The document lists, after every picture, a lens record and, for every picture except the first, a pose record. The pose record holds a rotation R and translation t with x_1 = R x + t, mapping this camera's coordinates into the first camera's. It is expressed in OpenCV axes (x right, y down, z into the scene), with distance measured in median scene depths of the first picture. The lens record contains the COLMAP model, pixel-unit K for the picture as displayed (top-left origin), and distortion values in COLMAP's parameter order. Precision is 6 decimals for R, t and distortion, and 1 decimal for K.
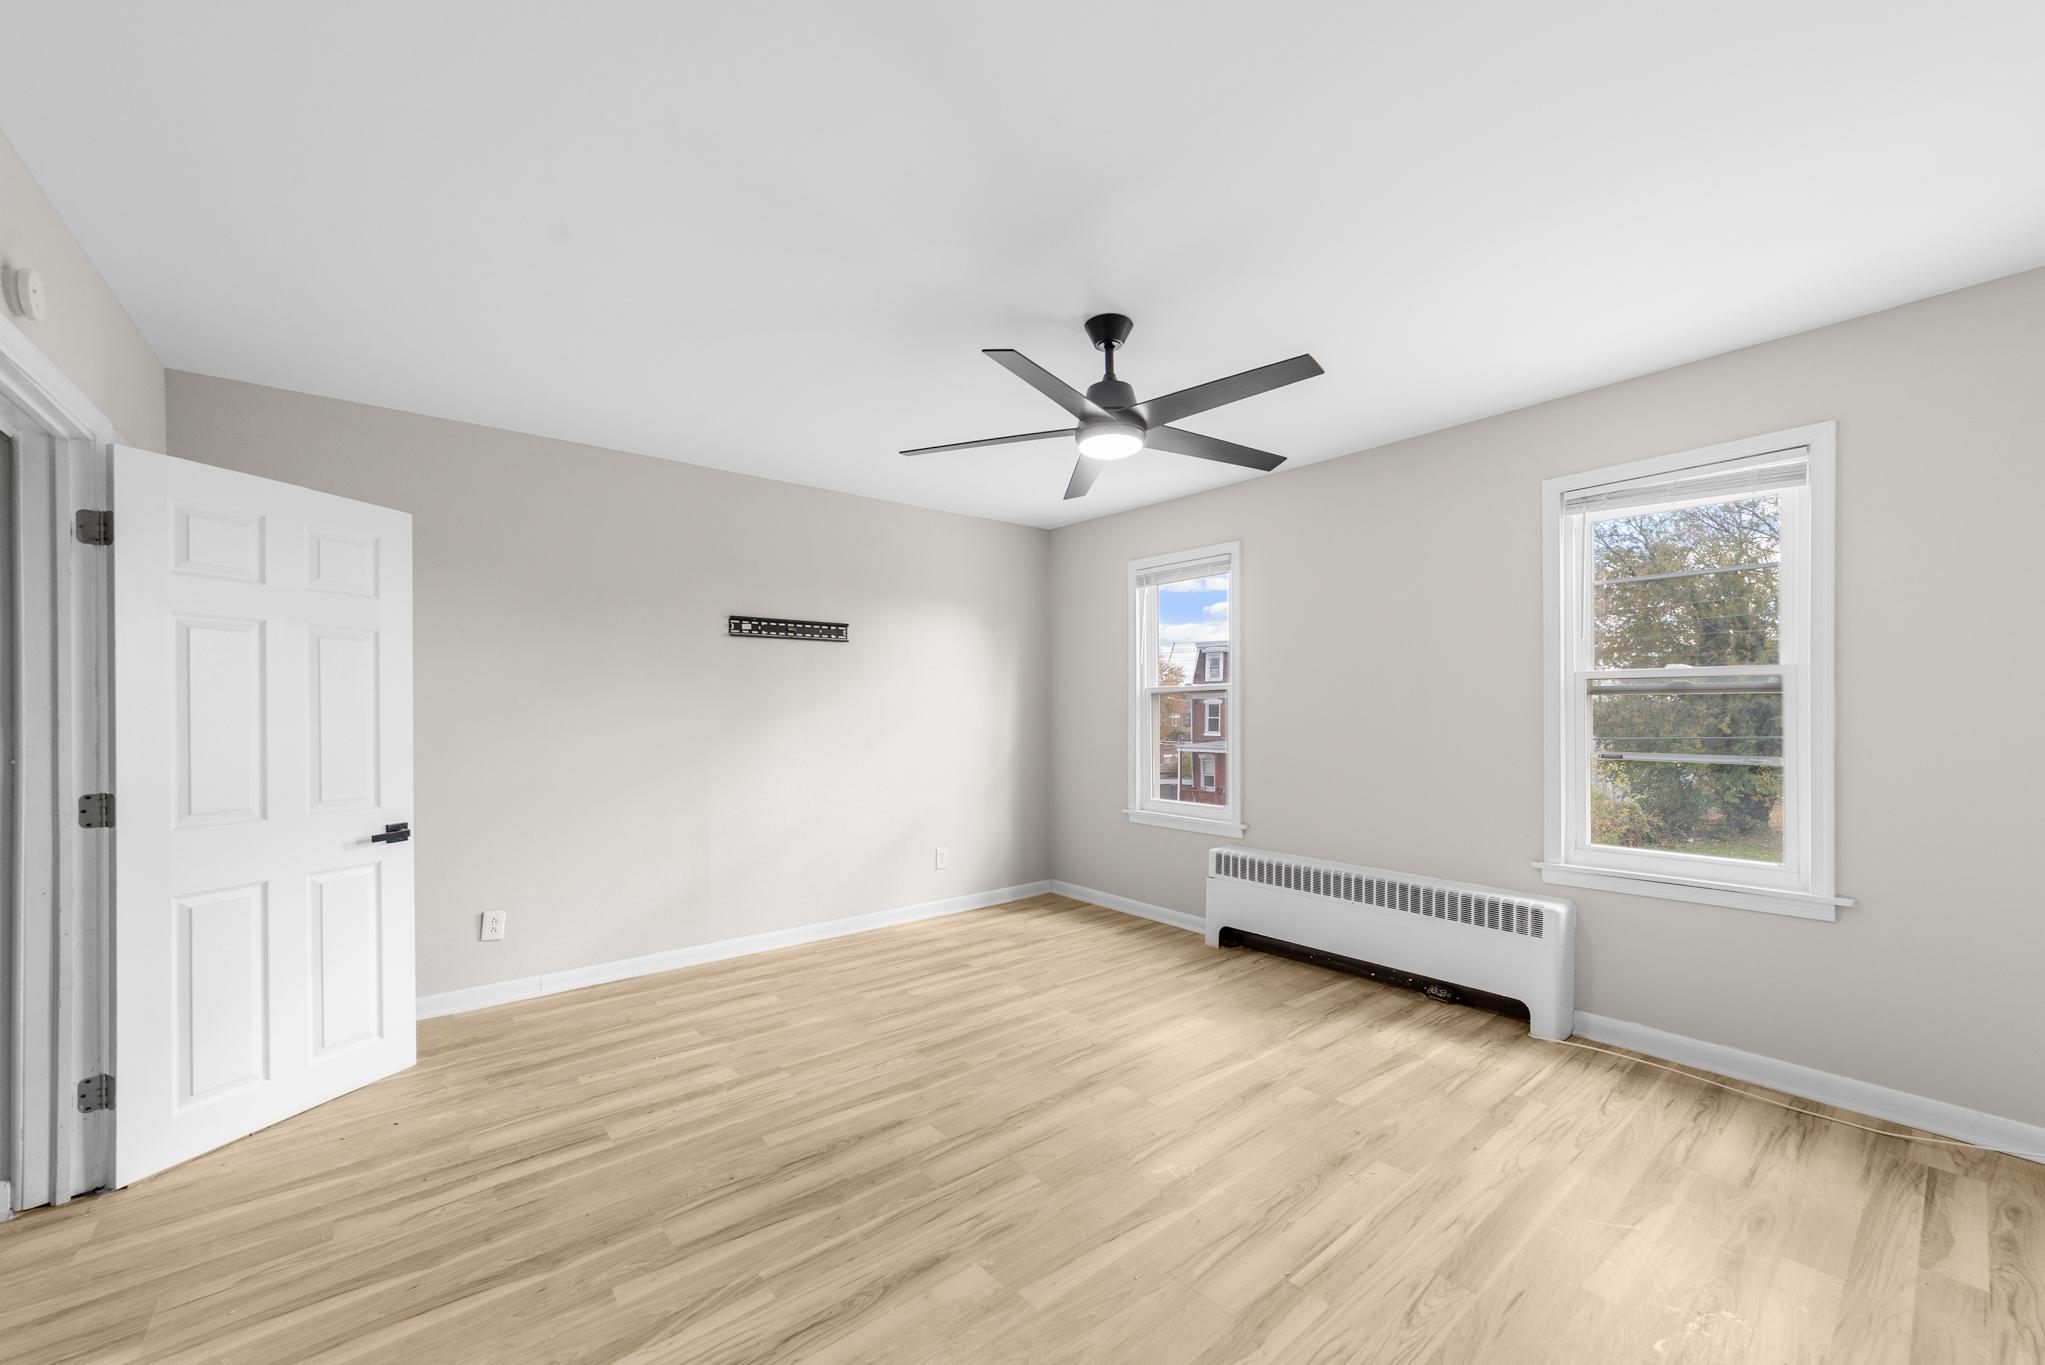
lens RADIAL K [[798.5, 0, 1023.0], [0, 798.5, 710.6], [0, 0, 1]] dist [-0.015801, 0.007257]
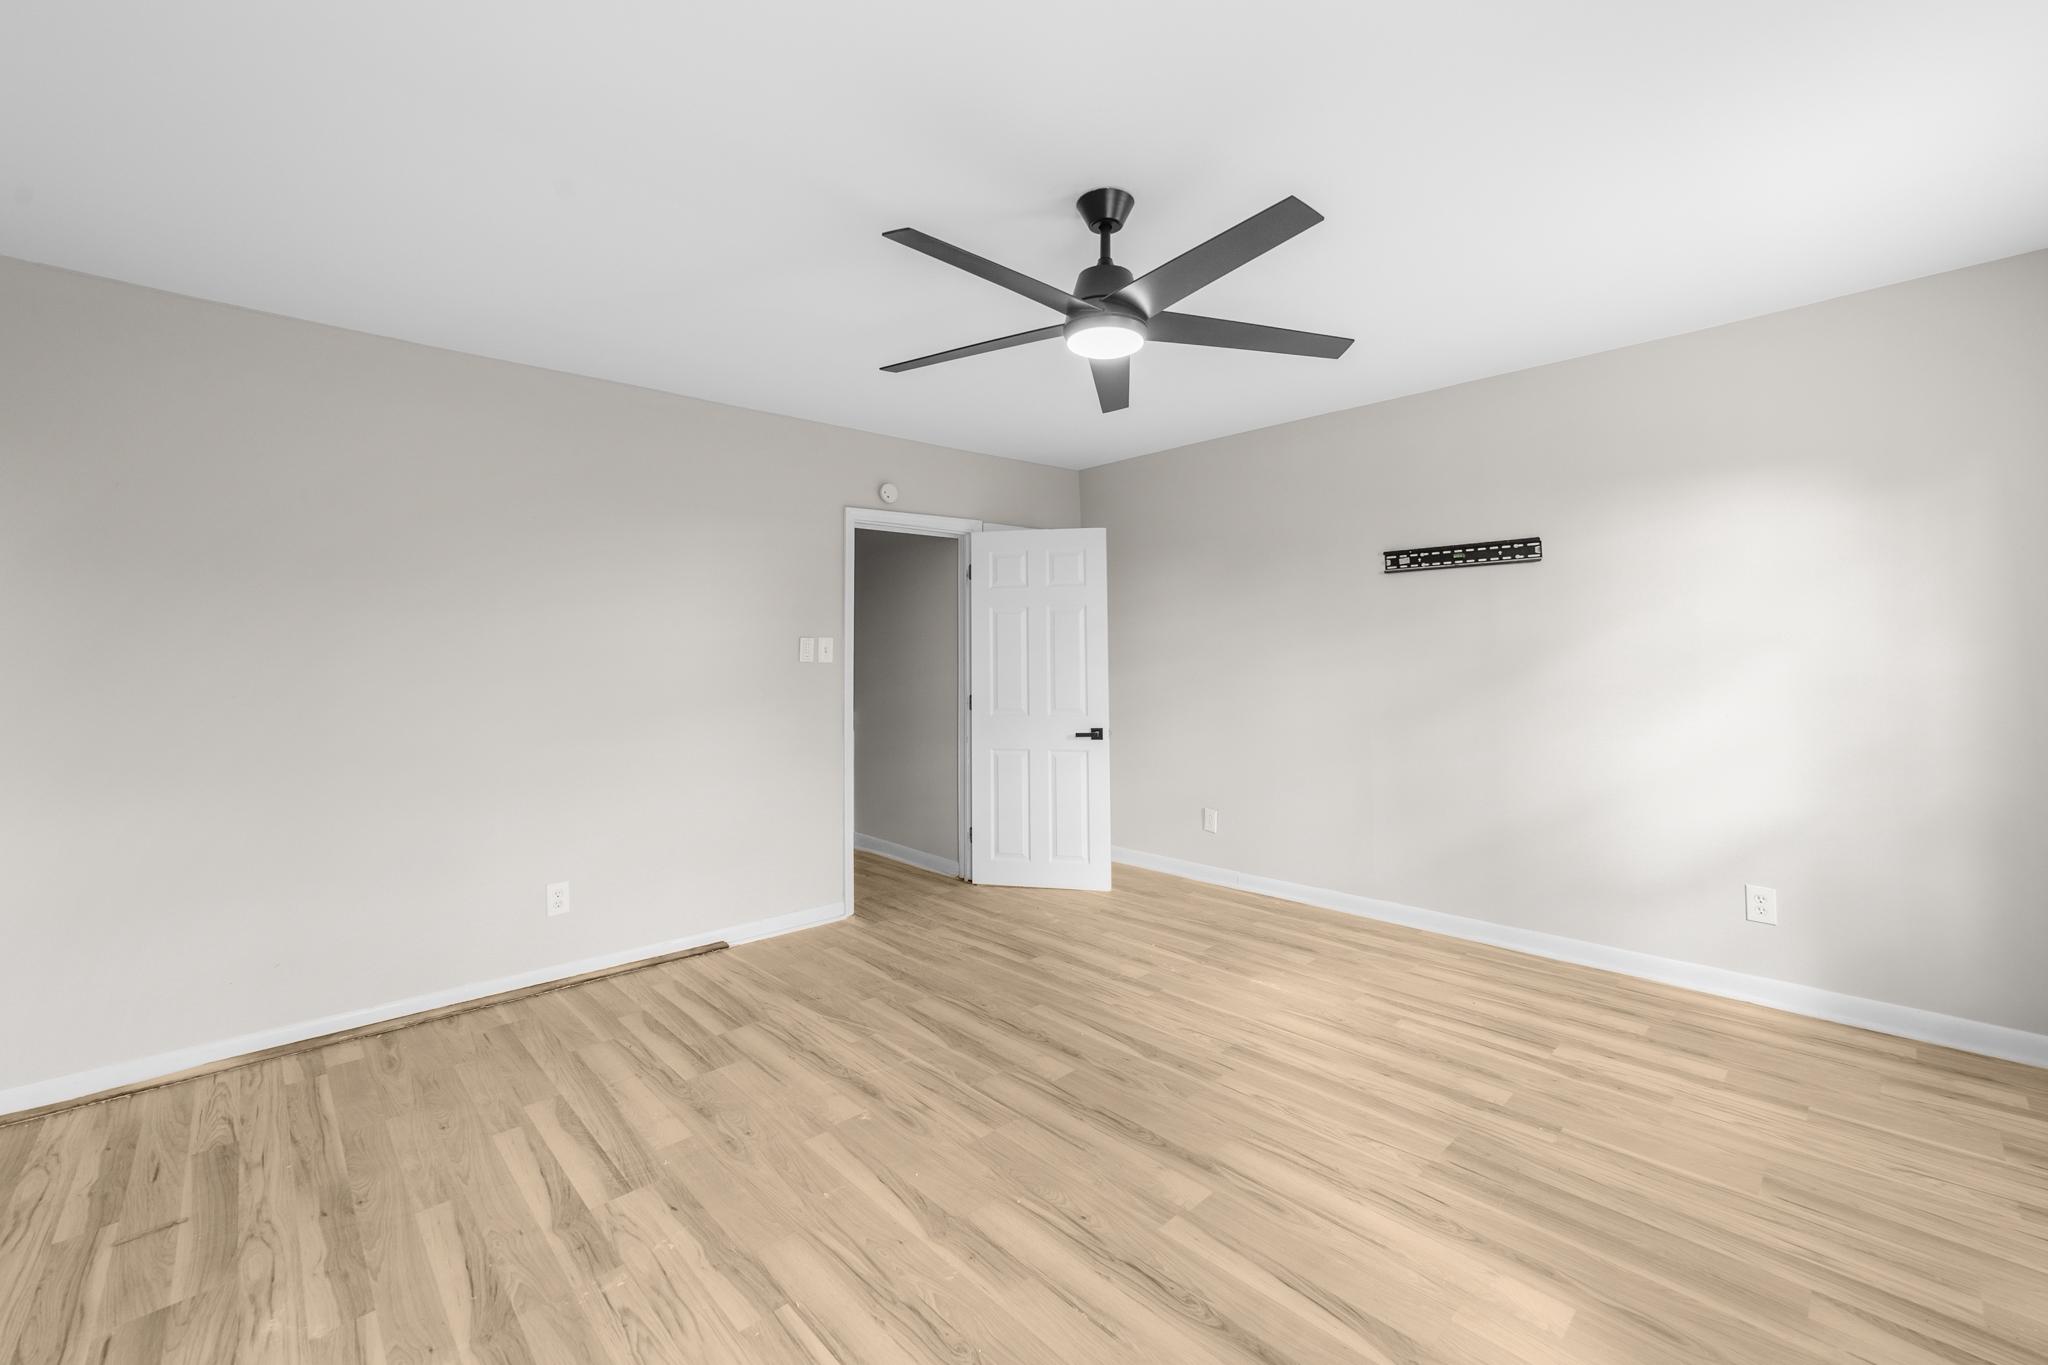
lens RADIAL K [[821.2, 0, 1035.0], [0, 821.2, 586.7], [0, 0, 1]] dist [-0.011279, 0.000283]
pose [[0.075902, -0.081155, -0.993807, 0.739595], [0.007869, 0.996700, -0.080790, -0.004000], [0.997084, -0.001688, 0.076290, 0.672902]]
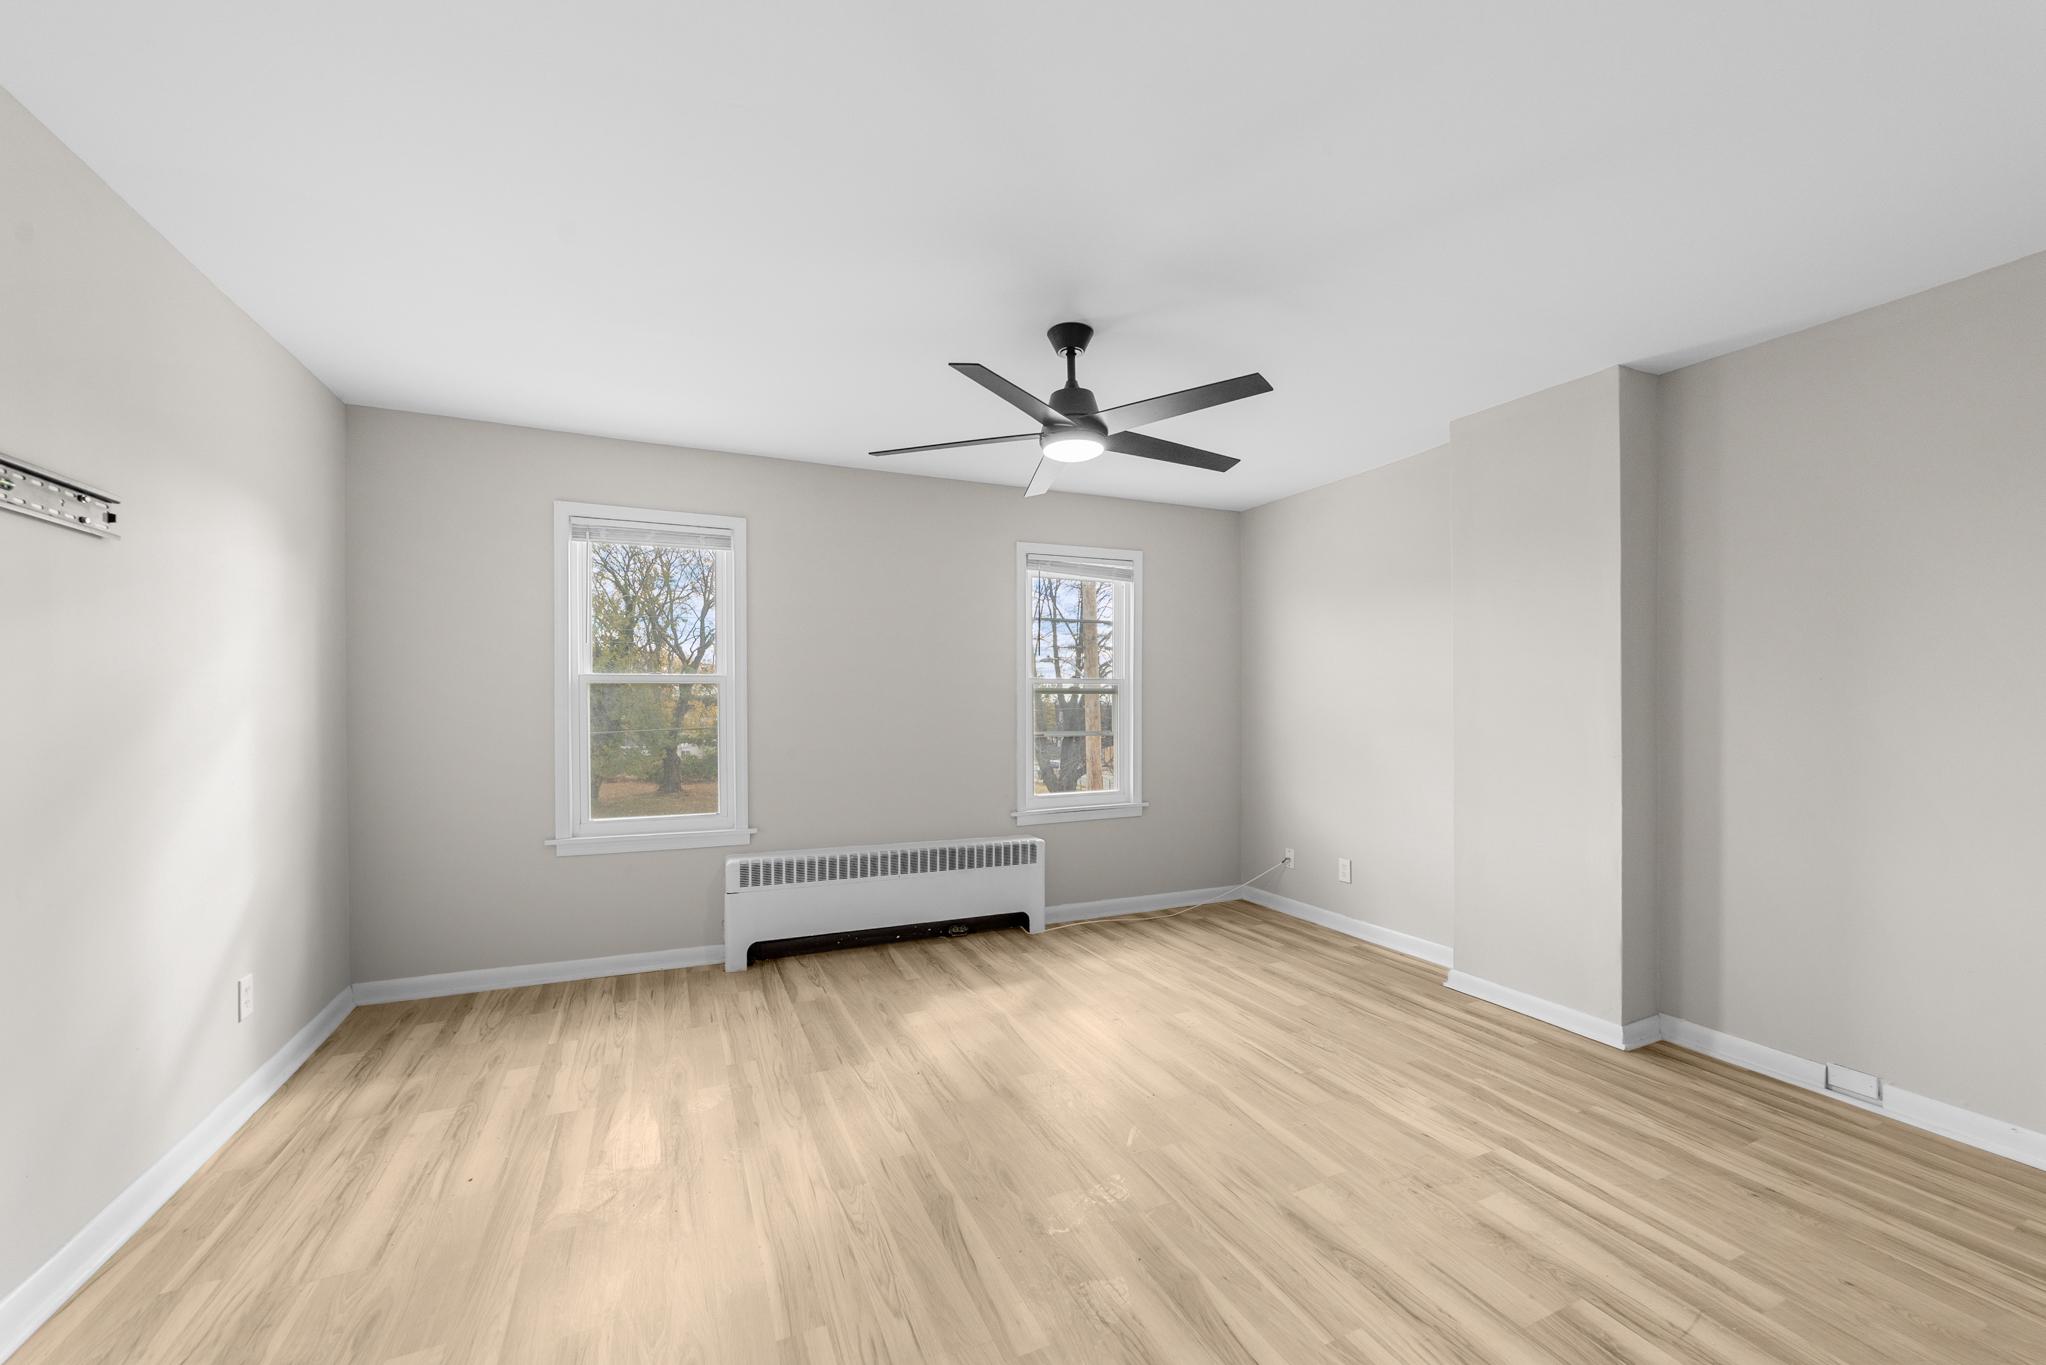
lens RADIAL K [[798.8, 0, 1023.5], [0, 798.8, 710.6], [0, 0, 1]] dist [-0.015801, 0.007257]
pose [[0.262584, -0.006516, 0.964887, -0.717552], [0.002203, 0.999979, 0.006153, 0.002161], [-0.964907, 0.000510, 0.262593, 0.620290]]
